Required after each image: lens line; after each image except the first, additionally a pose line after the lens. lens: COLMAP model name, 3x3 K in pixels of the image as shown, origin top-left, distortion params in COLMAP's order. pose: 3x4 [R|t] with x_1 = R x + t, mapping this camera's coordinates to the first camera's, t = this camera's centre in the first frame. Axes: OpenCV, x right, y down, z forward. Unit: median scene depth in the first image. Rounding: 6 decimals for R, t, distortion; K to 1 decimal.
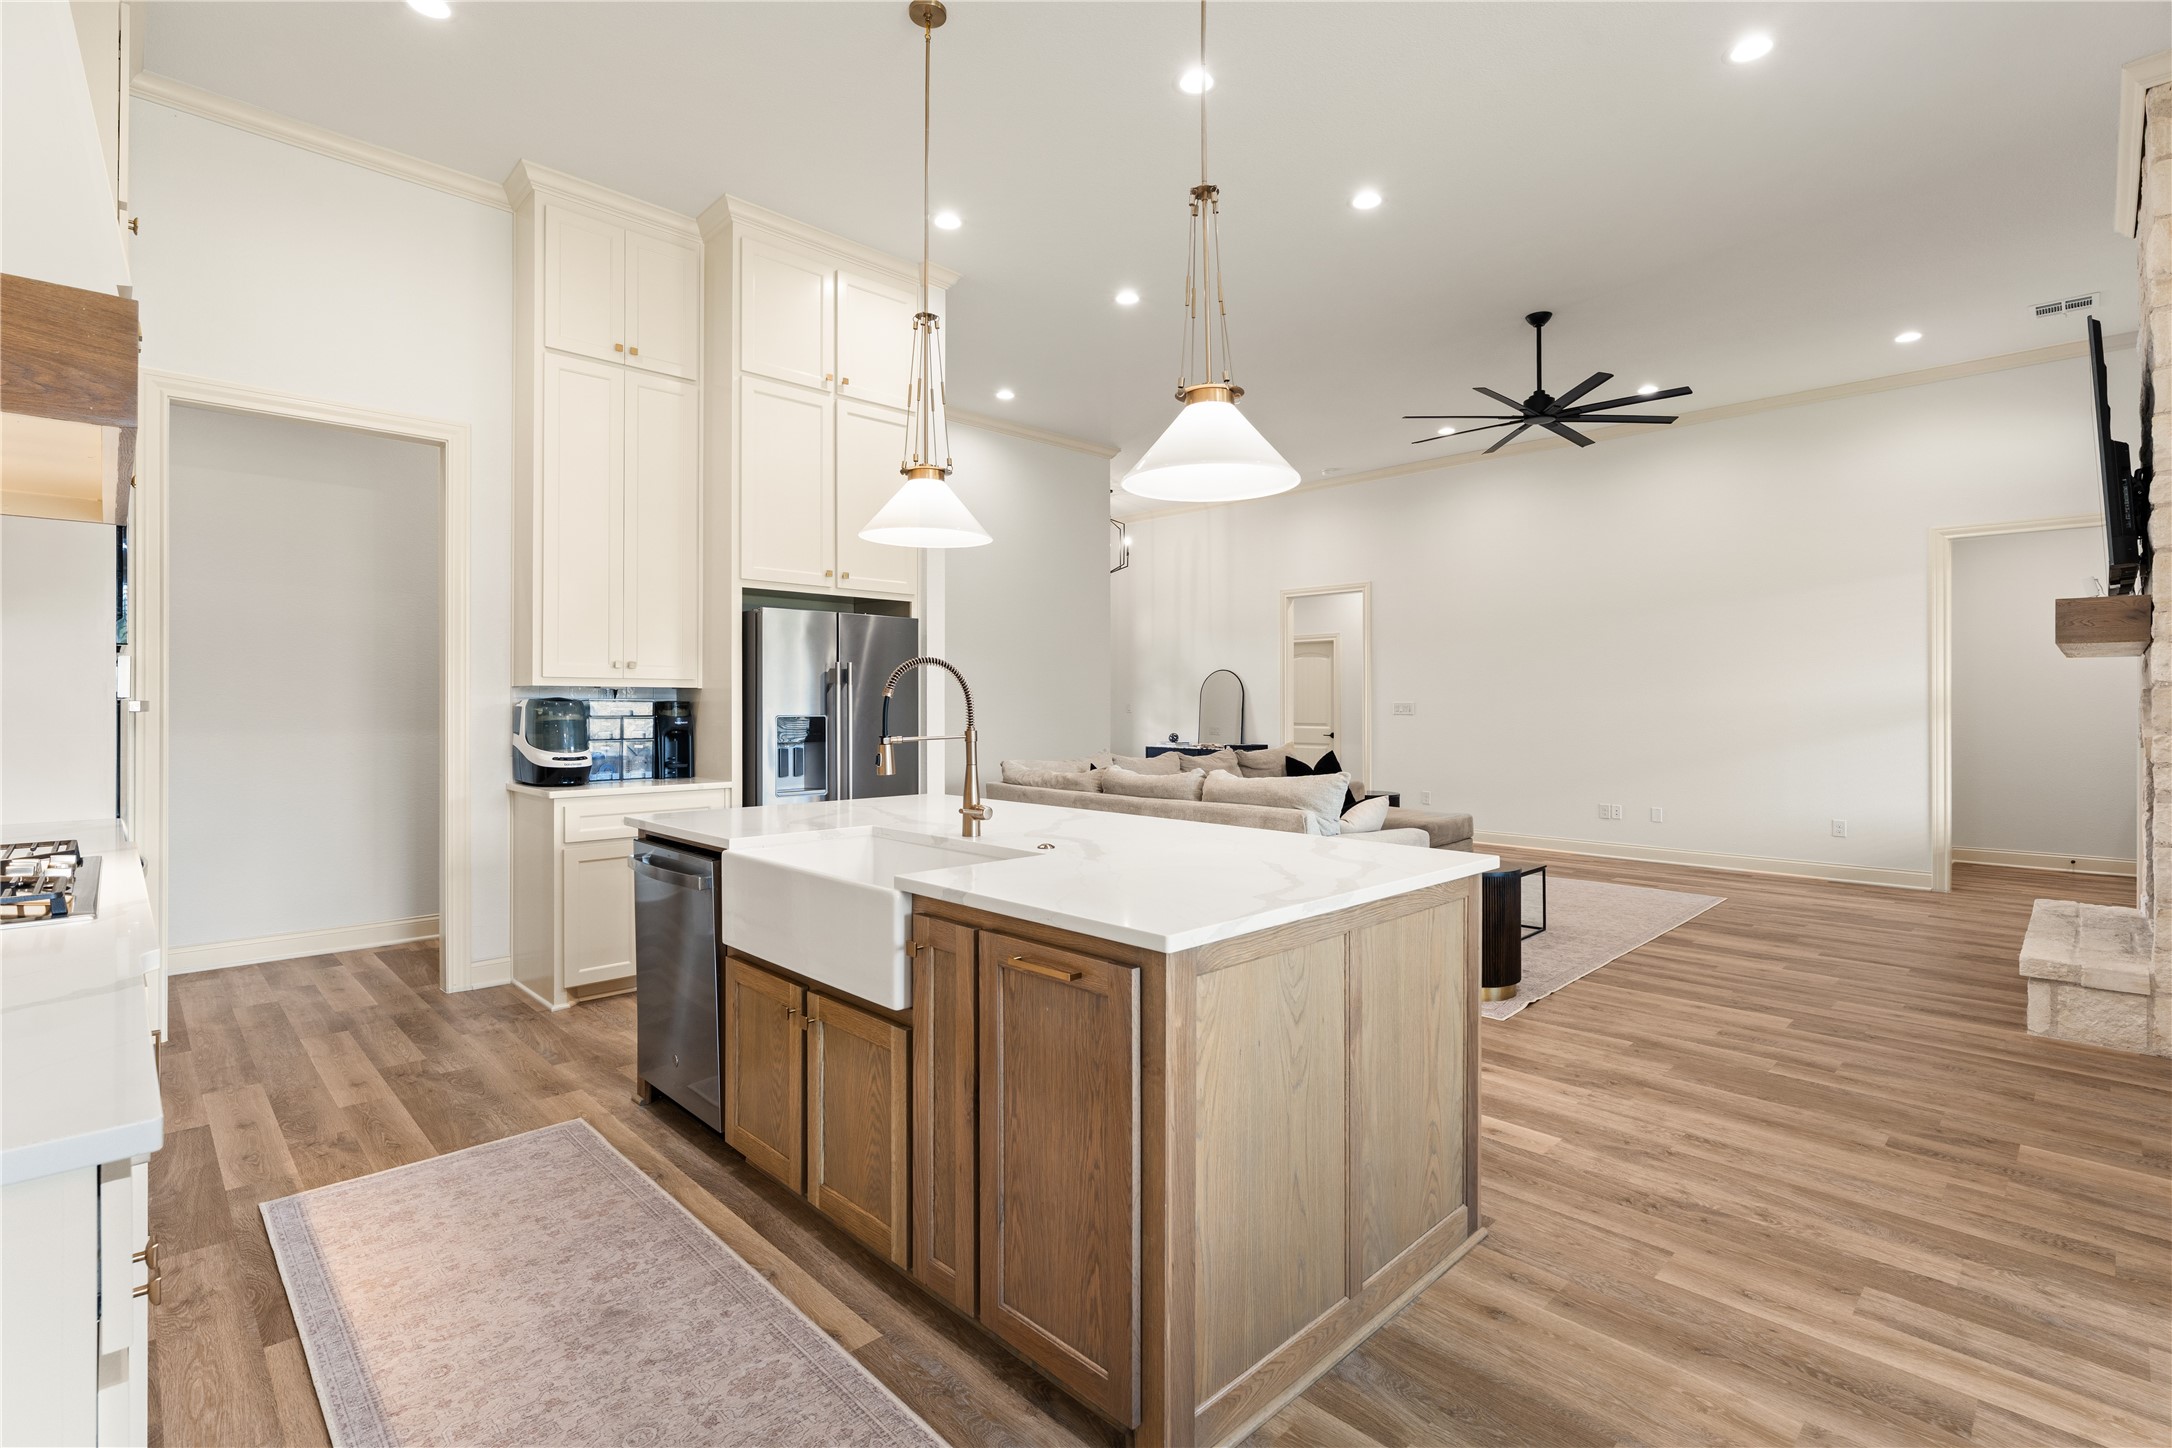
lens RADIAL K [[990.1, 0, 1077.3], [0, 990.1, 690.9], [0, 0, 1]] dist [0.001691, 0.000558]
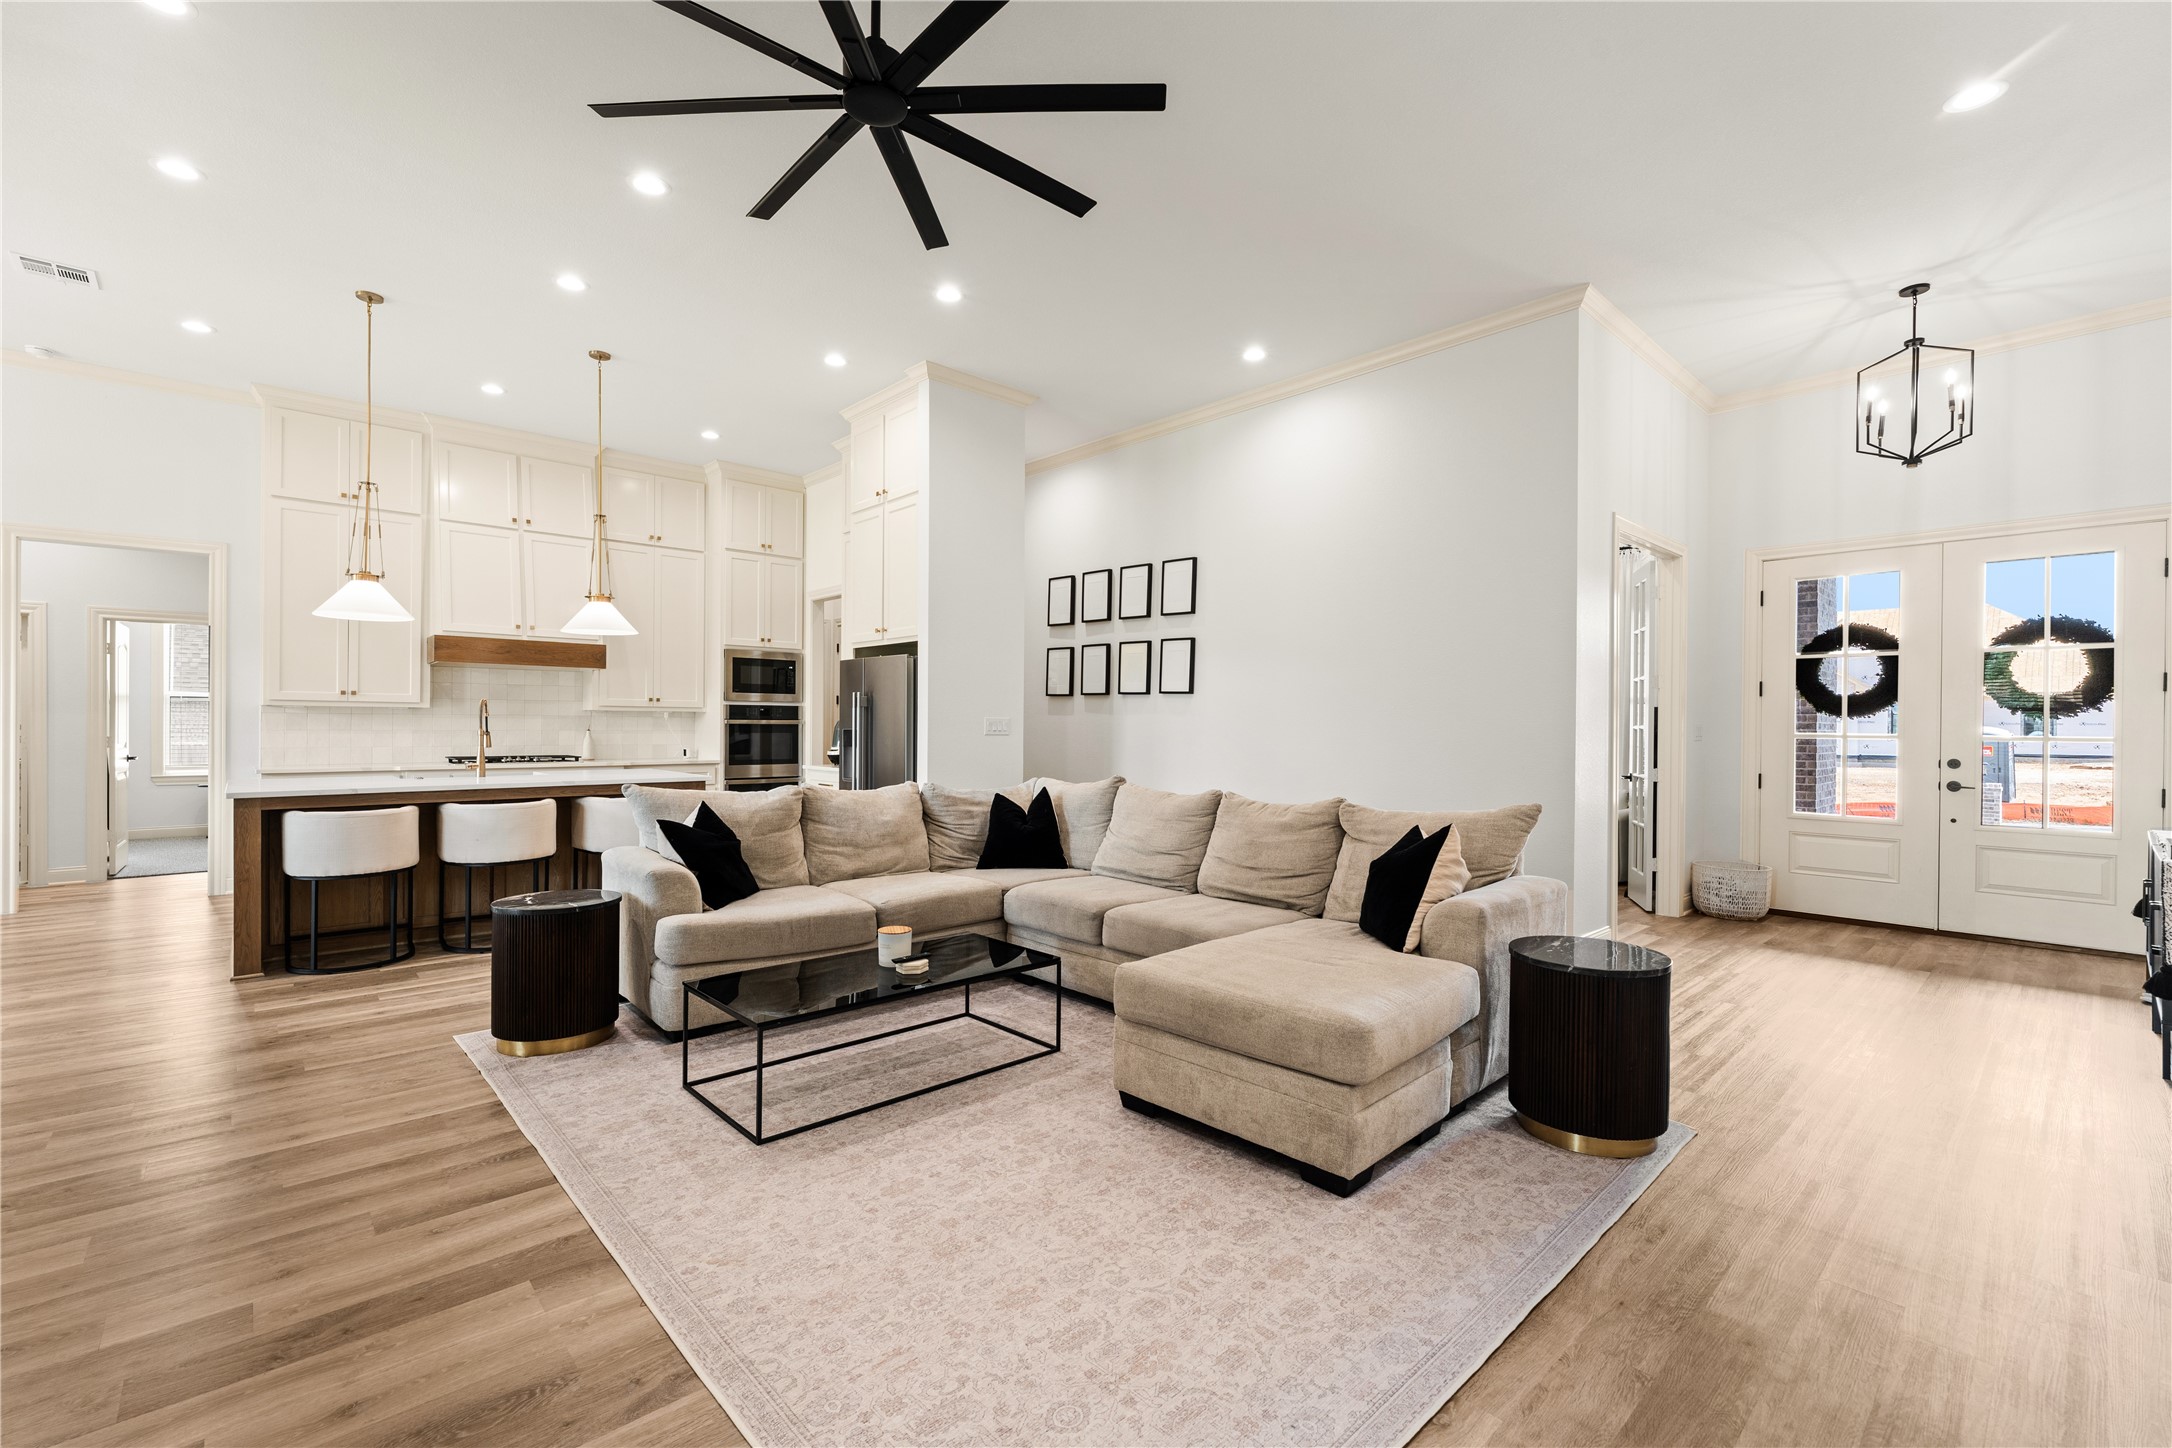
lens RADIAL K [[915.6, 0, 1083.6], [0, 915.6, 725.3], [0, 0, 1]] dist [0.000191, 0.001052]
pose [[-0.016490, 0.001286, -0.999863, 1.430831], [-0.002473, 0.999996, 0.001327, 0.021564], [0.999861, 0.002495, -0.016487, 1.764687]]
